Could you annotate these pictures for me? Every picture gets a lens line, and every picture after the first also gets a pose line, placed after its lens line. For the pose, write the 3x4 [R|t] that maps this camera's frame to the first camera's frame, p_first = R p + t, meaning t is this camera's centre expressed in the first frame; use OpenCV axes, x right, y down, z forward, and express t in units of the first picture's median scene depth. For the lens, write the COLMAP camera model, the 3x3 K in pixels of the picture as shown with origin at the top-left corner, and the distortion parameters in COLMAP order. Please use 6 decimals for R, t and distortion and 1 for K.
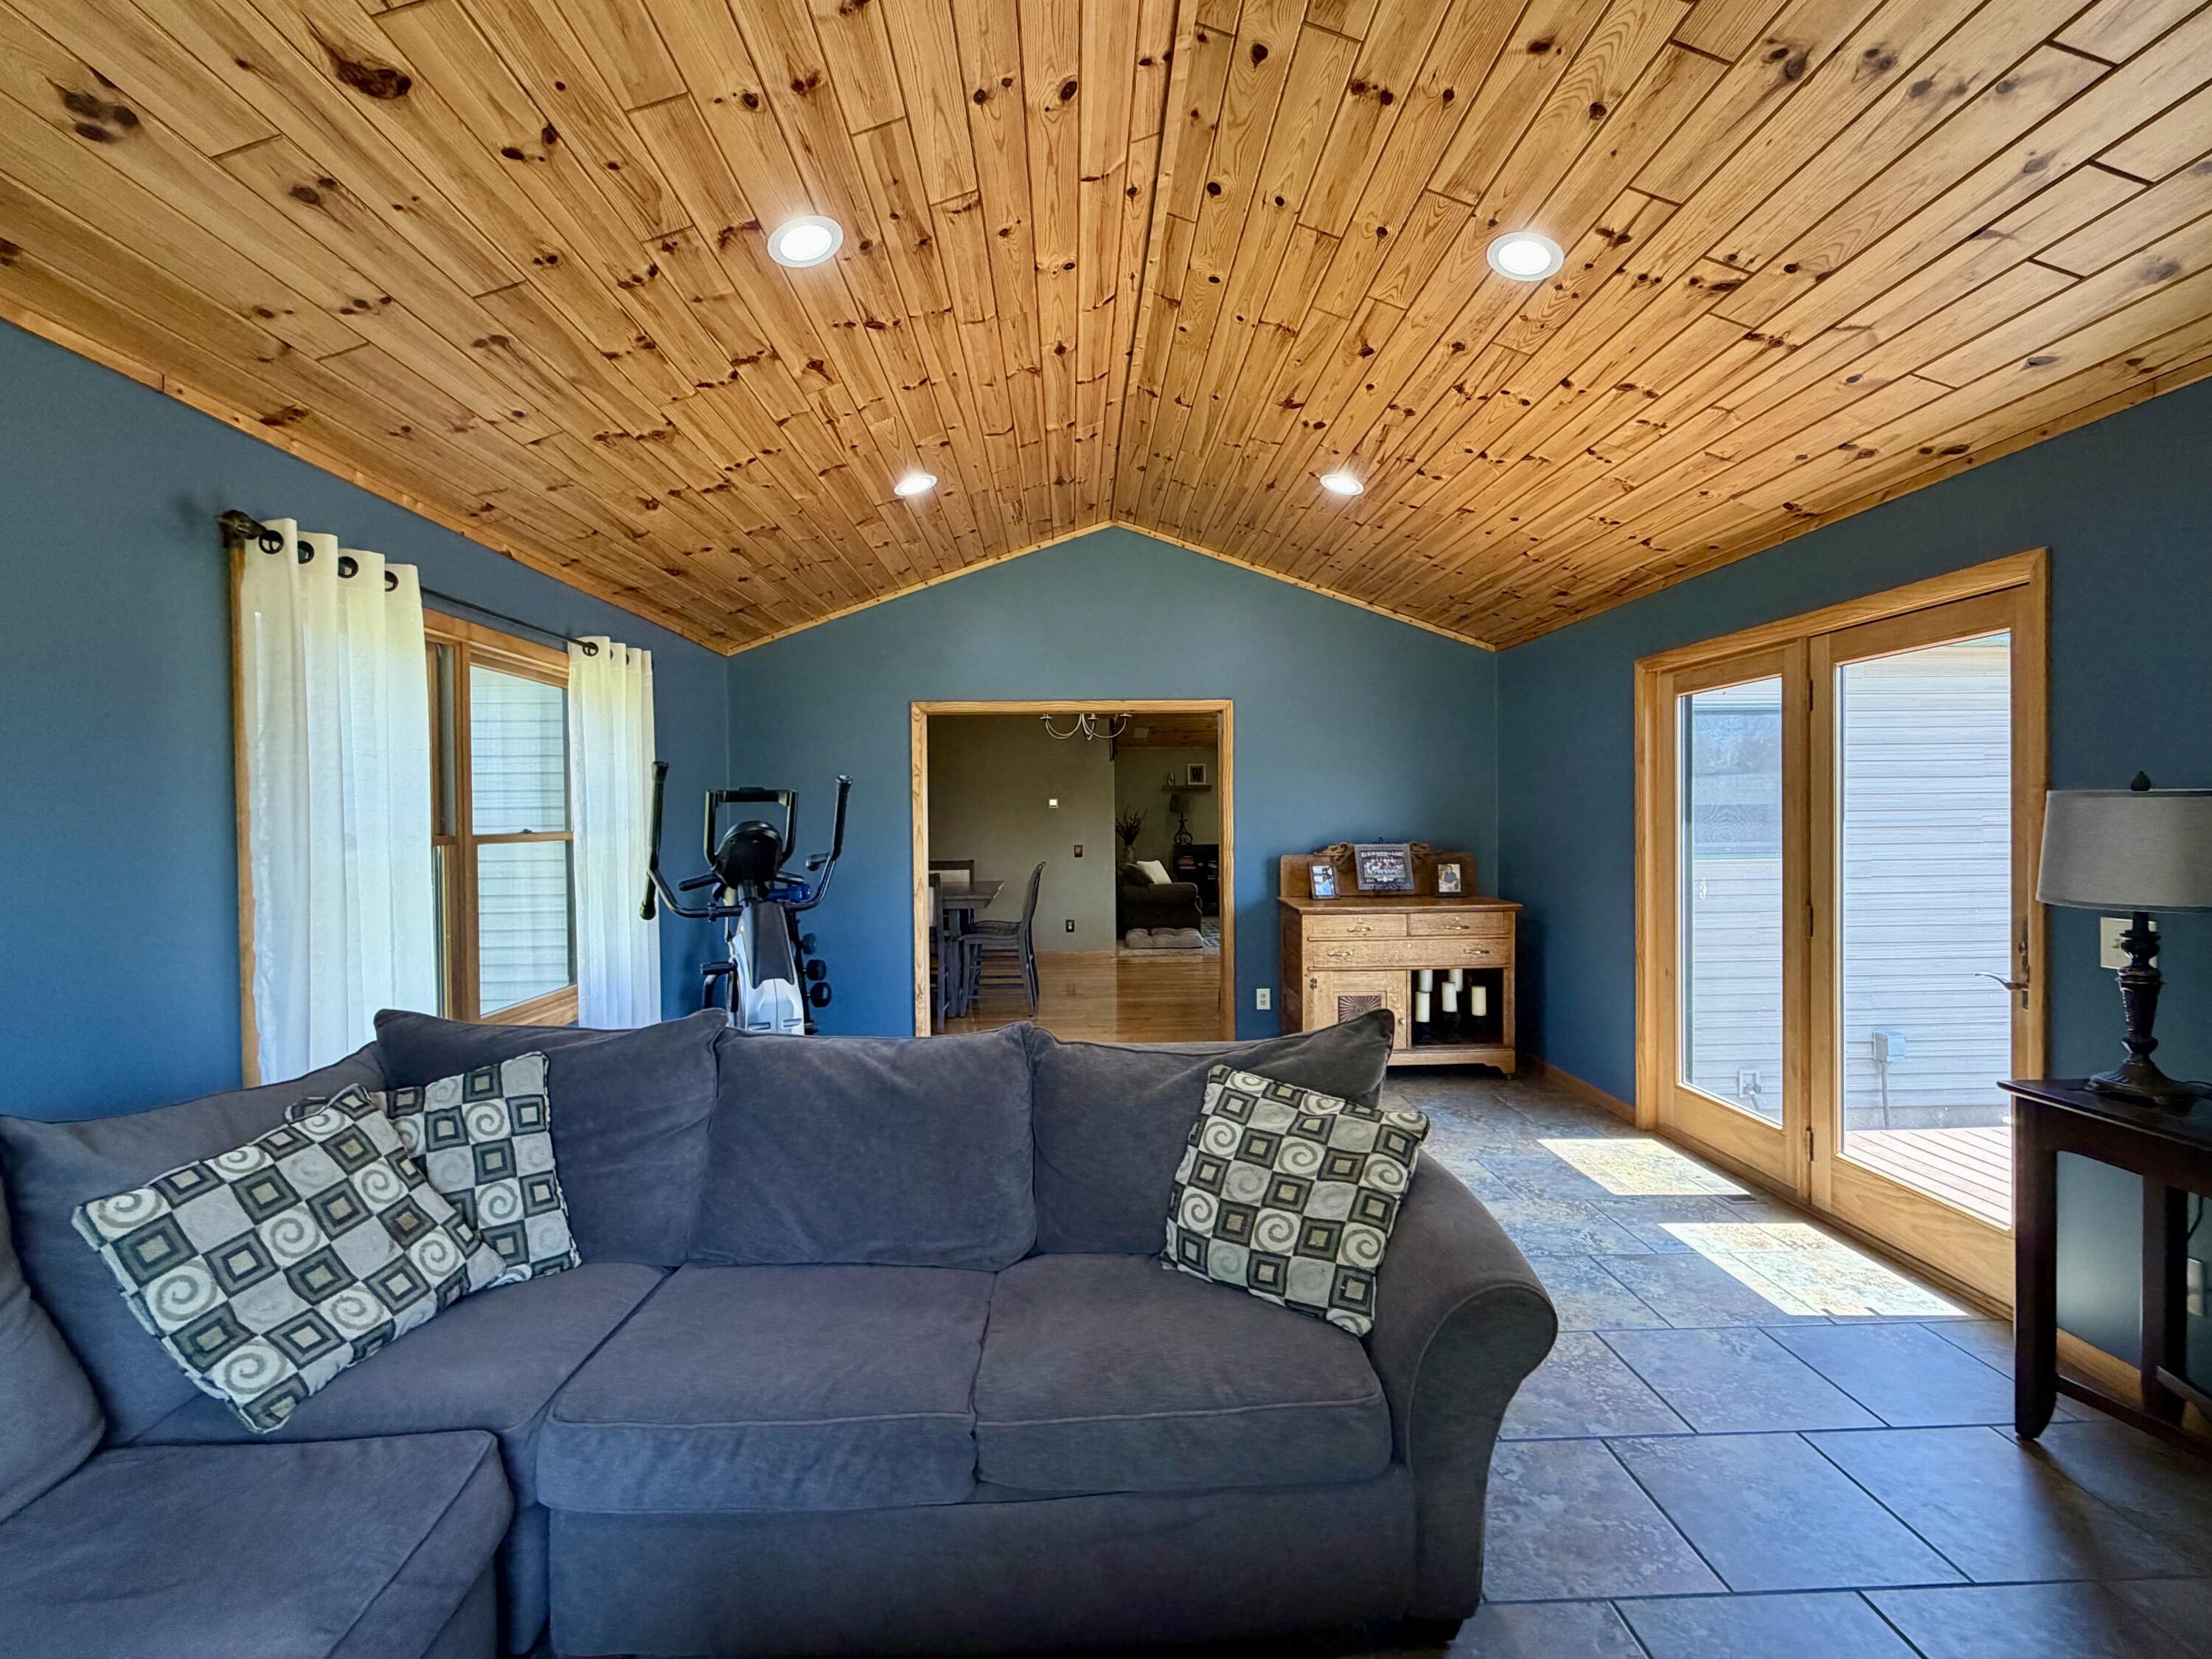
lens RADIAL K [[993.0, 0, 1107.2], [0, 993.0, 827.9], [0, 0, 1]] dist [0.000660, -0.000439]
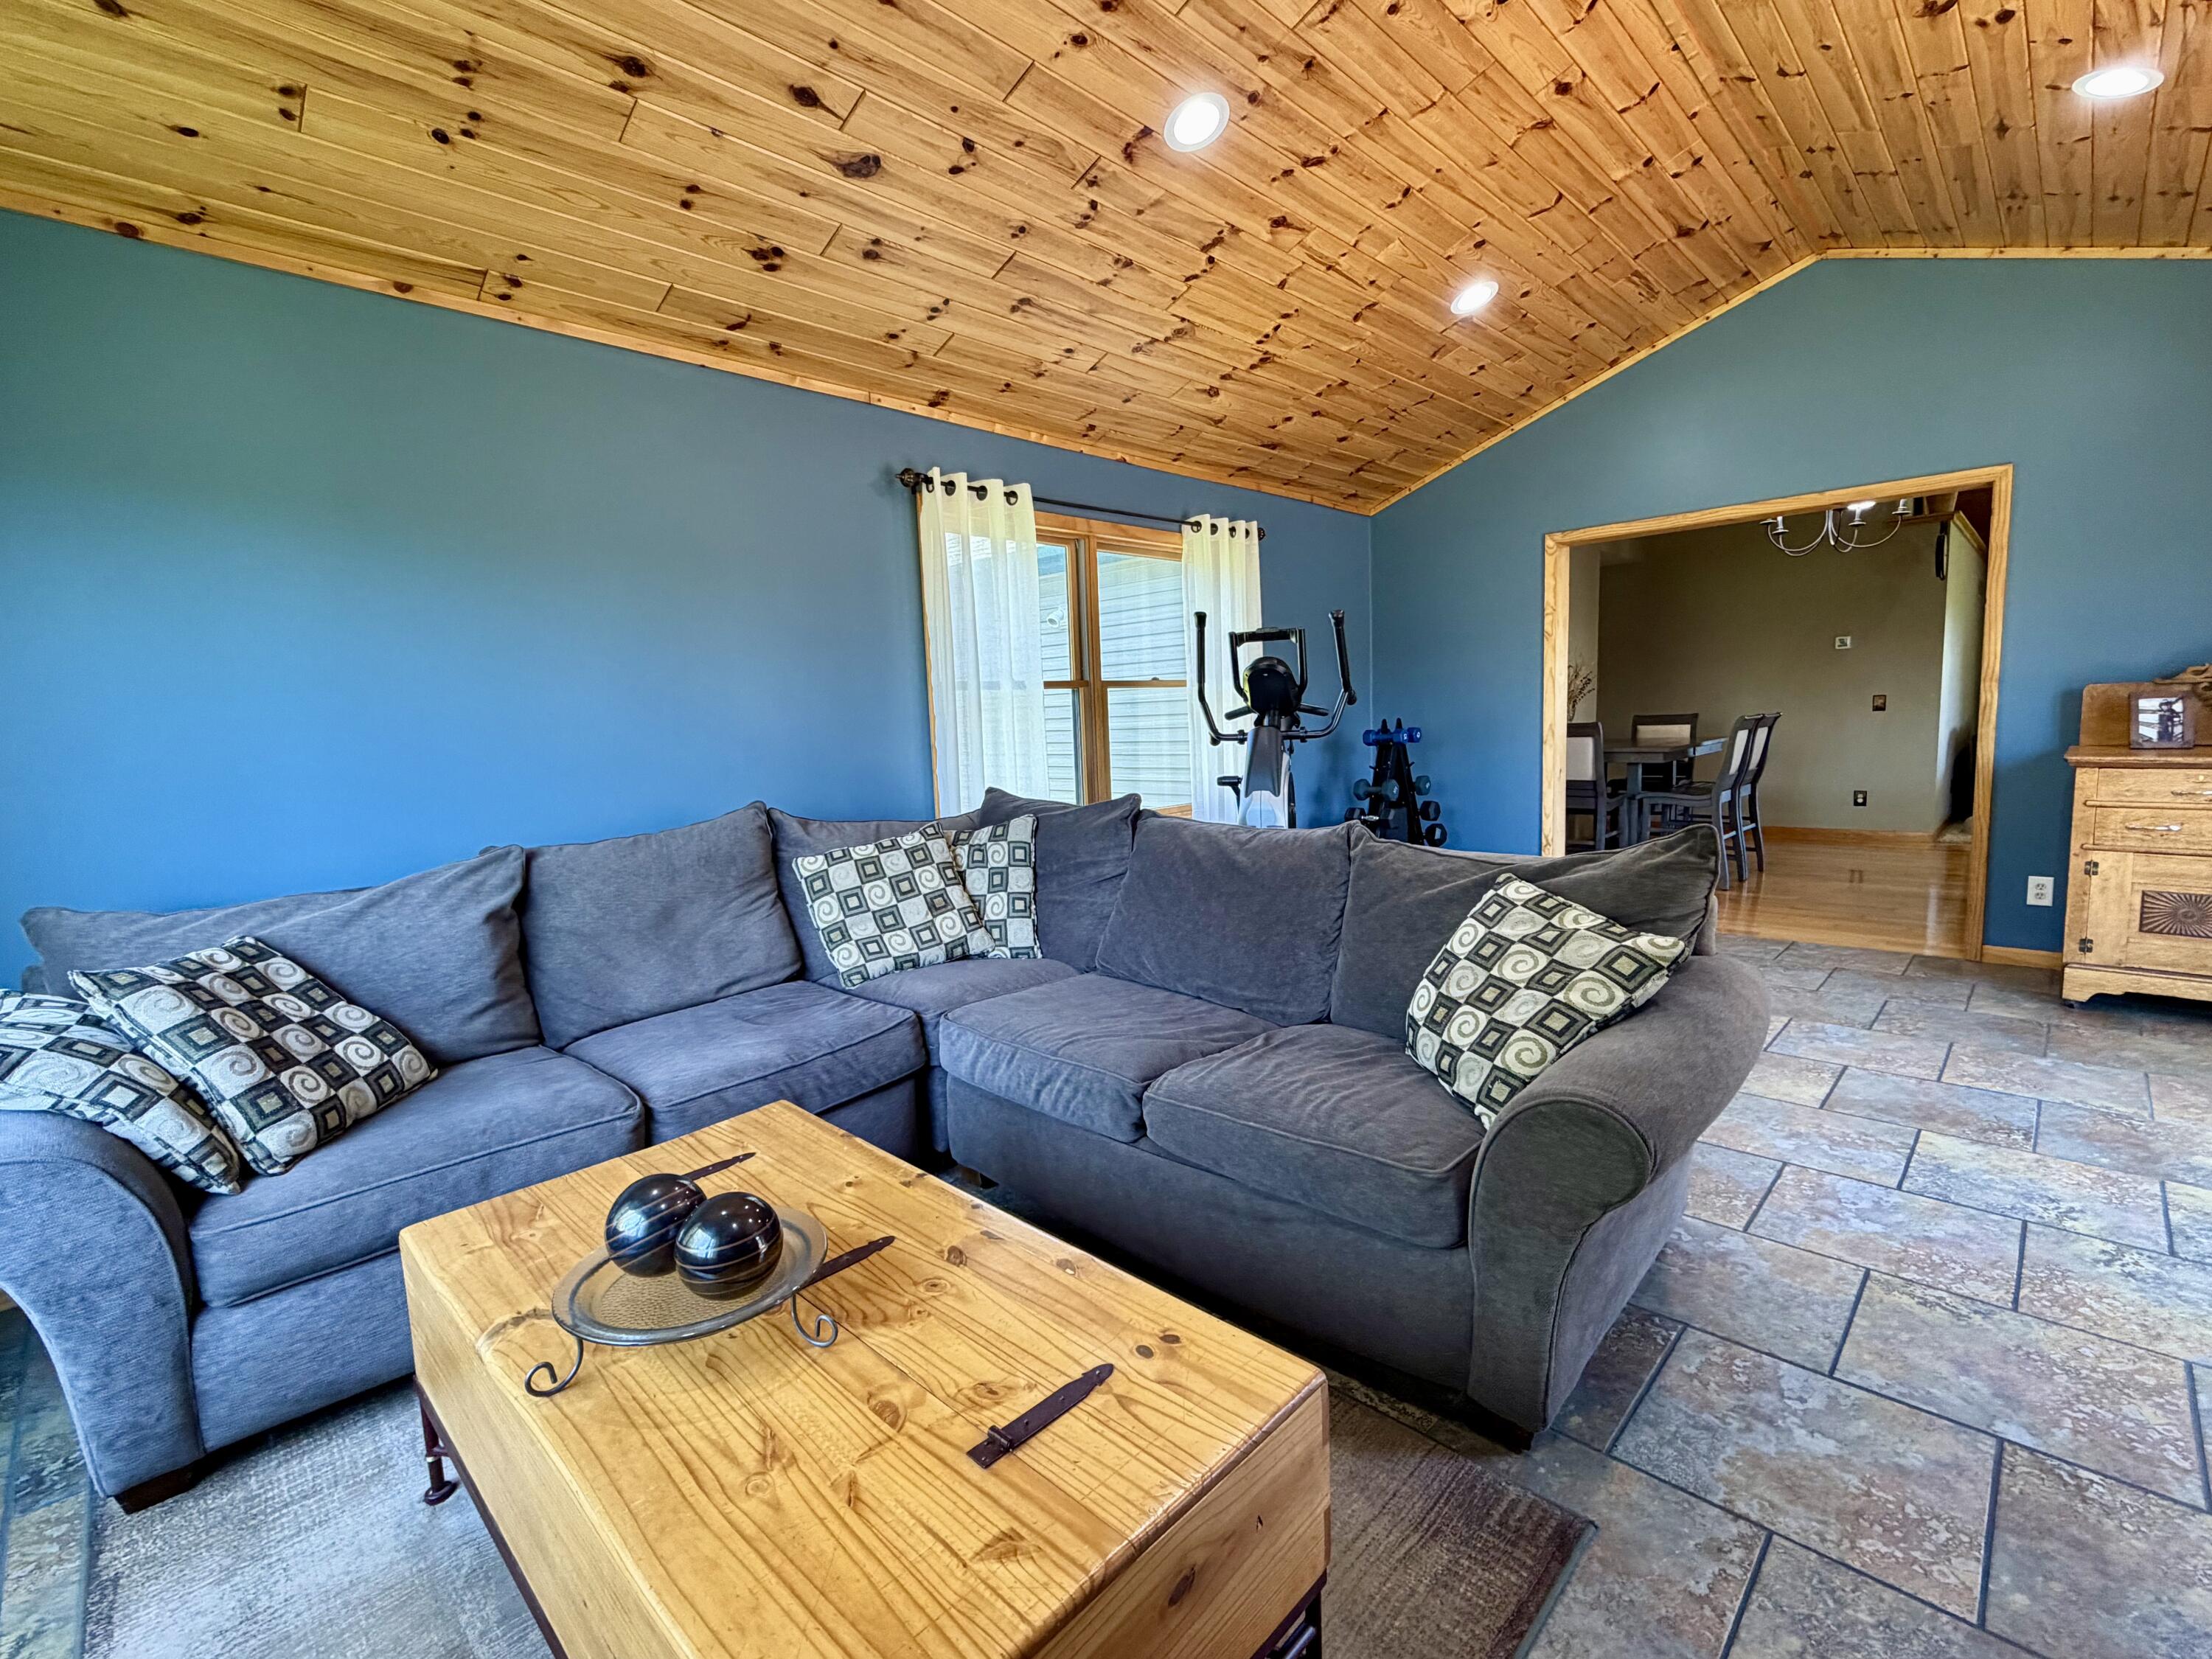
lens RADIAL K [[993.0, 0, 1102.6], [0, 993.0, 829.2], [0, 0, 1]] dist [0.000660, -0.000439]
pose [[0.686279, 0.067018, -0.724244, 0.512539], [0.023225, 0.993219, 0.113915, 0.078565], [0.726967, -0.094998, 0.680069, 0.082210]]
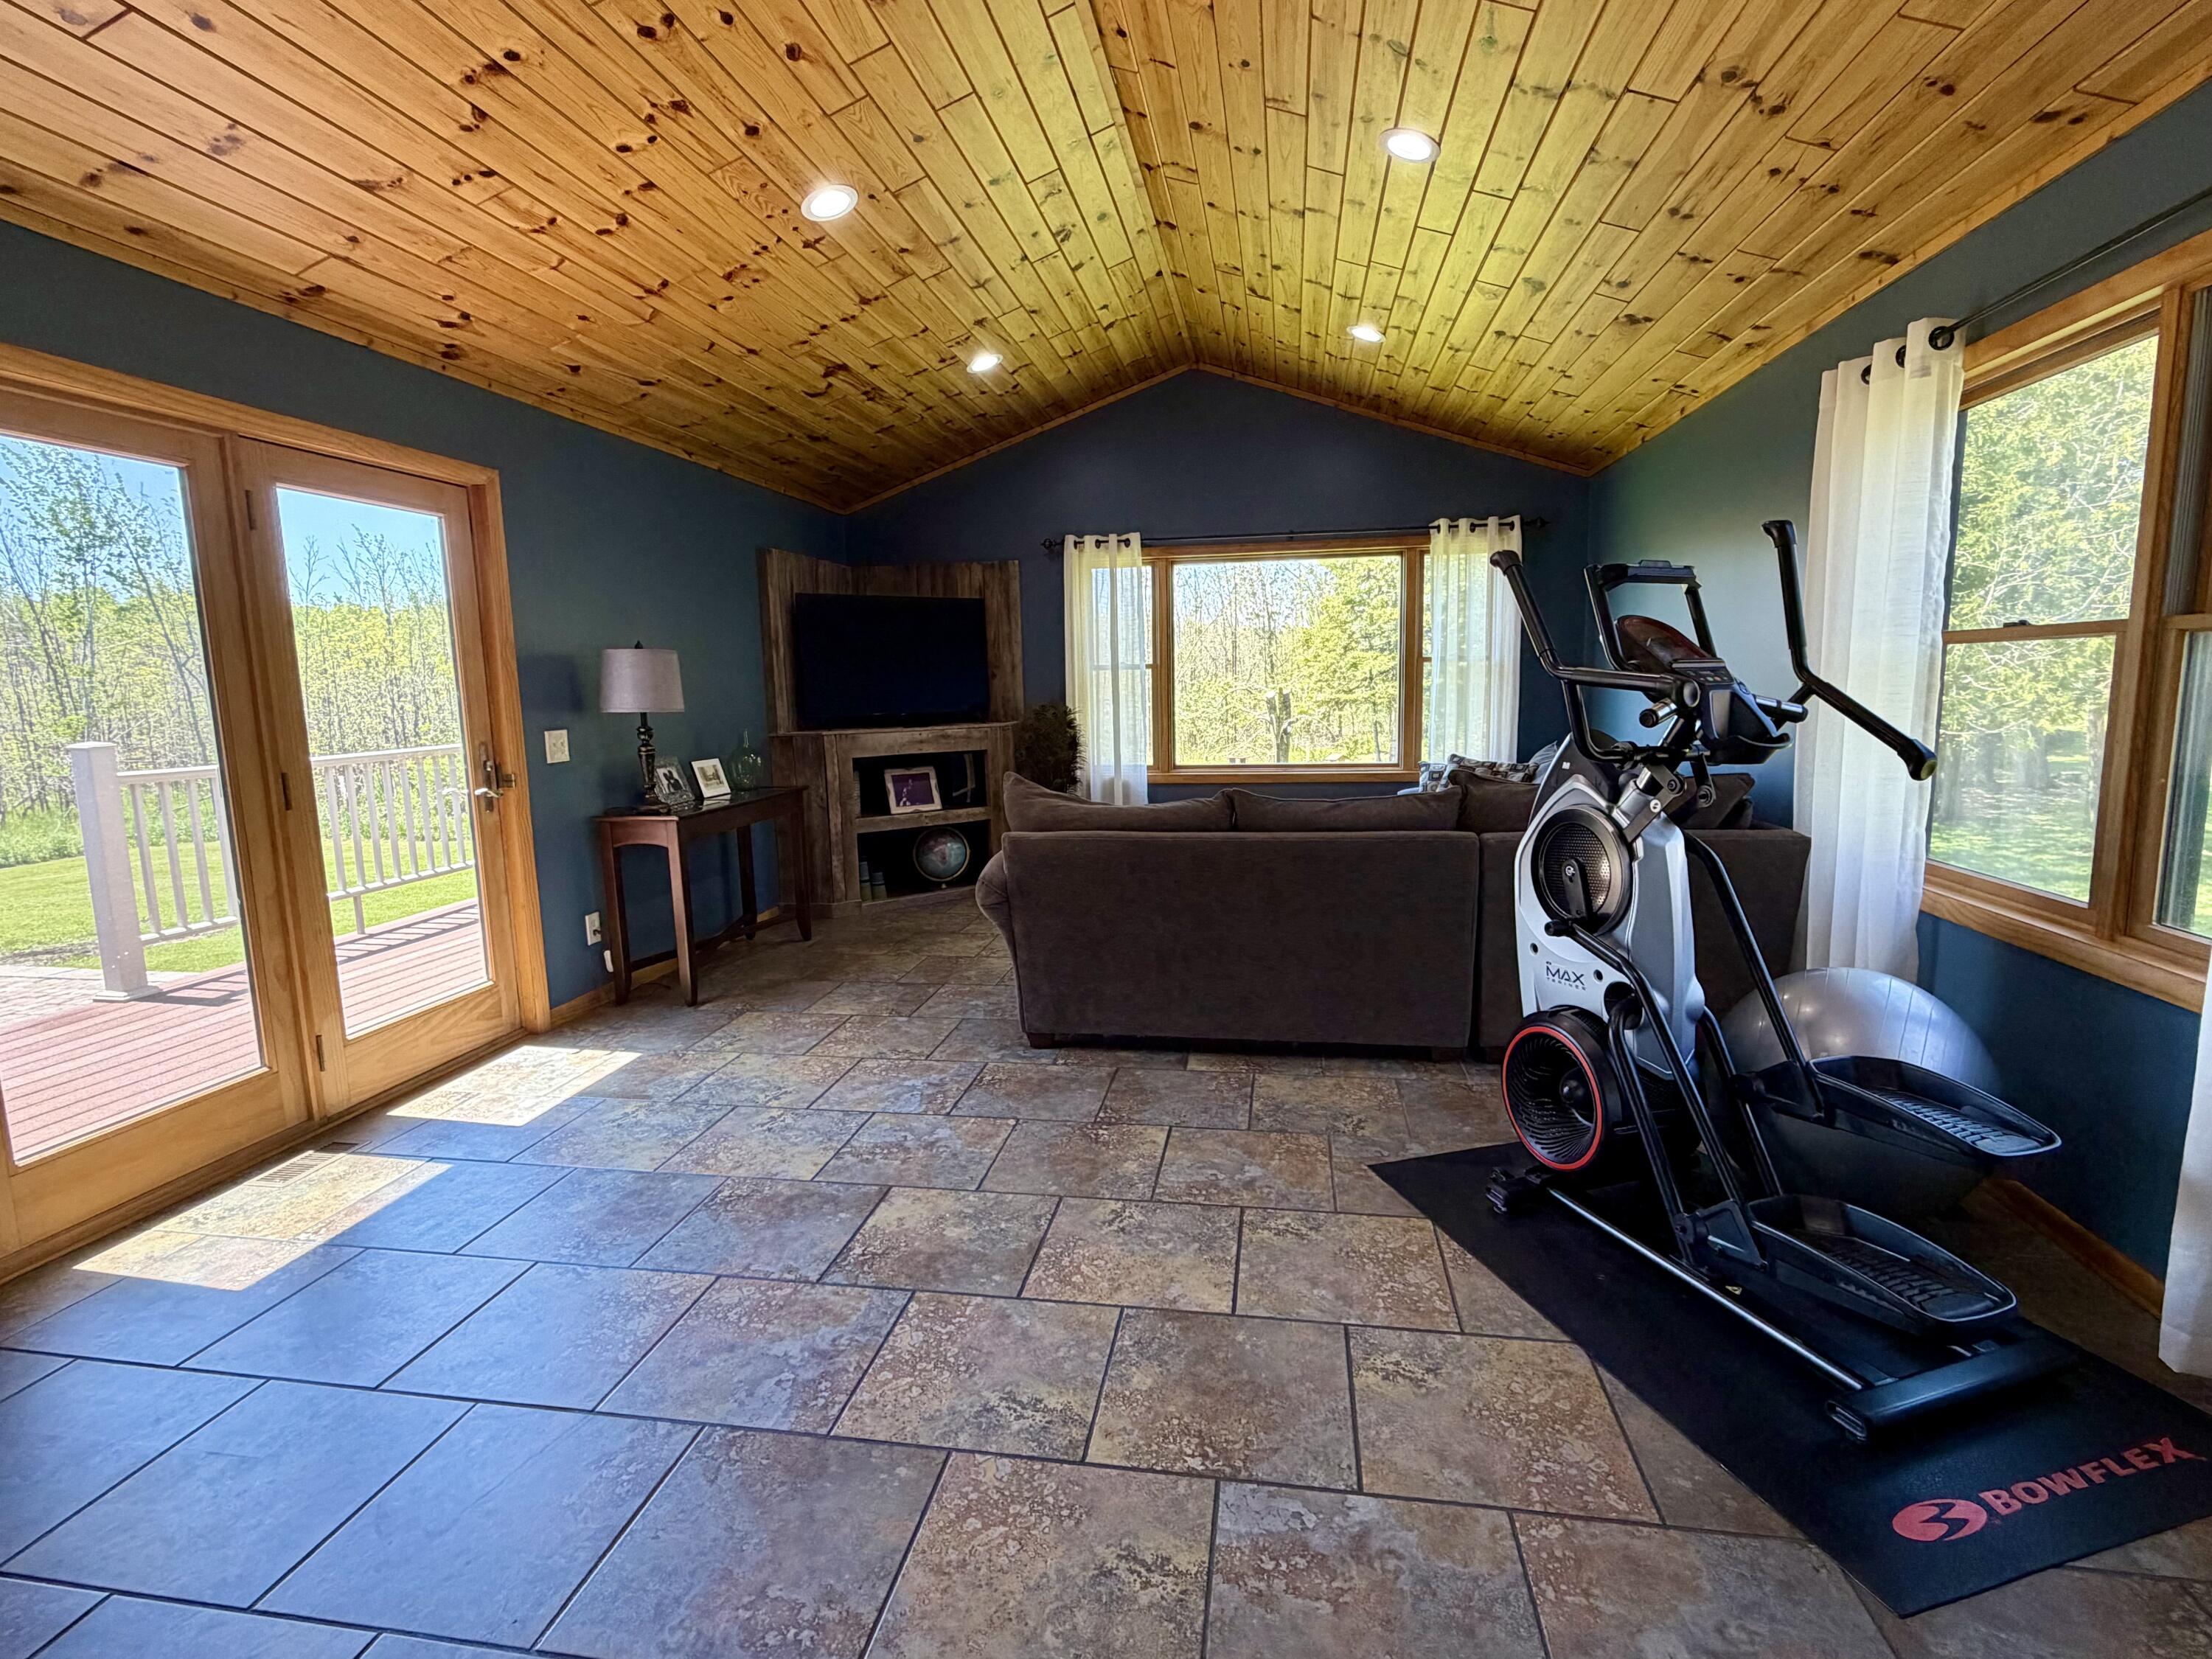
lens RADIAL K [[1056.2, 0, 1107.8], [0, 1056.2, 822.2], [0, 0, 1]] dist [0.018196, 0.000149]
pose [[-0.978314, 0.006182, 0.207037, -0.214531], [0.037753, 0.988132, 0.148892, 0.017704], [-0.203659, 0.153480, -0.966937, 2.518298]]
